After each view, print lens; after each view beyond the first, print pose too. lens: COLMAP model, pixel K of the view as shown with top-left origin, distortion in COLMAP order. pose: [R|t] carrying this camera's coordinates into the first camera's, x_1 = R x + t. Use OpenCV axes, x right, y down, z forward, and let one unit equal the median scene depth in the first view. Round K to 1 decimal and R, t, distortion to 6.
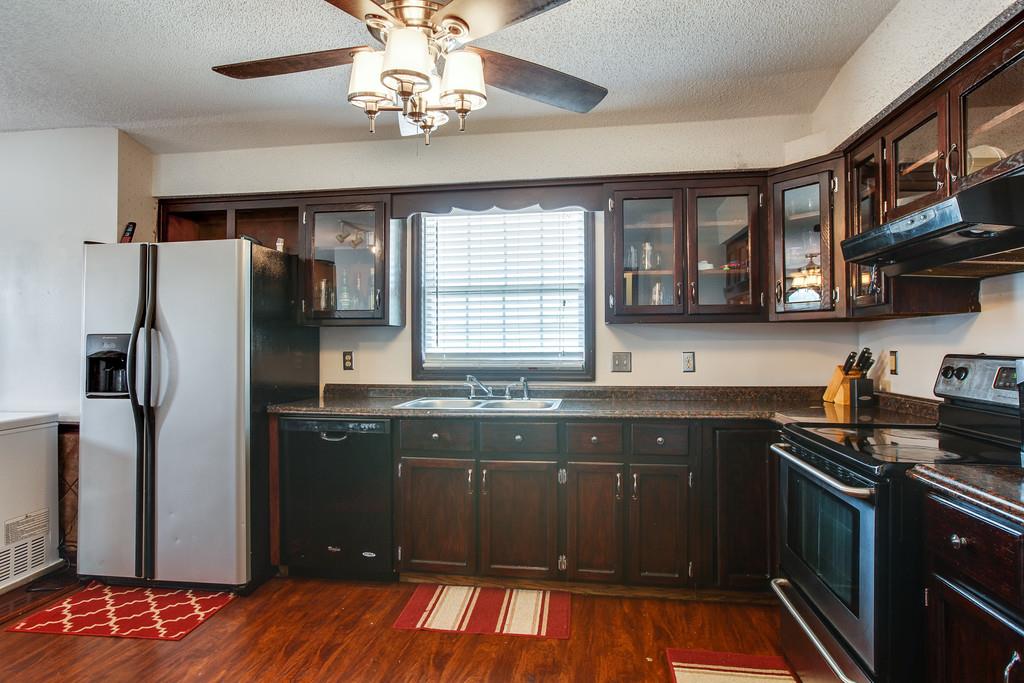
lens RADIAL K [[543.6, 0, 512.0], [0, 543.6, 341.5], [0, 0, 1]] dist [-0.025539, 0.001298]
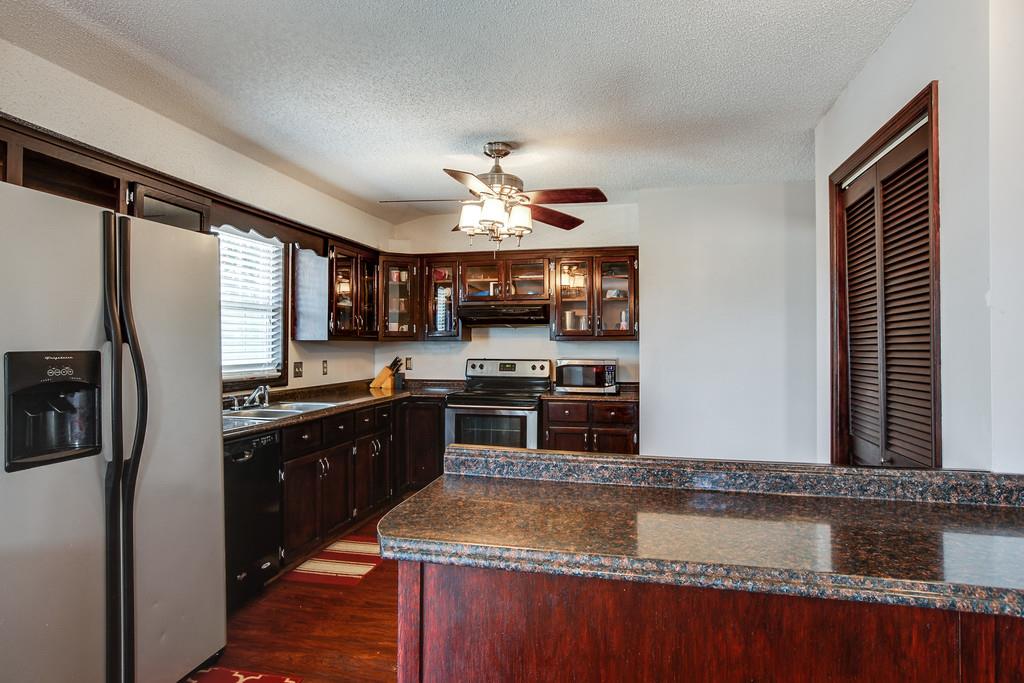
lens RADIAL K [[543.6, 0, 512.0], [0, 543.6, 341.5], [0, 0, 1]] dist [-0.025539, 0.001298]
pose [[0.103295, 0.012315, 0.994574, -1.202496], [-0.007031, 0.999907, -0.011651, -0.020464], [-0.994626, -0.005790, 0.103372, 0.424968]]
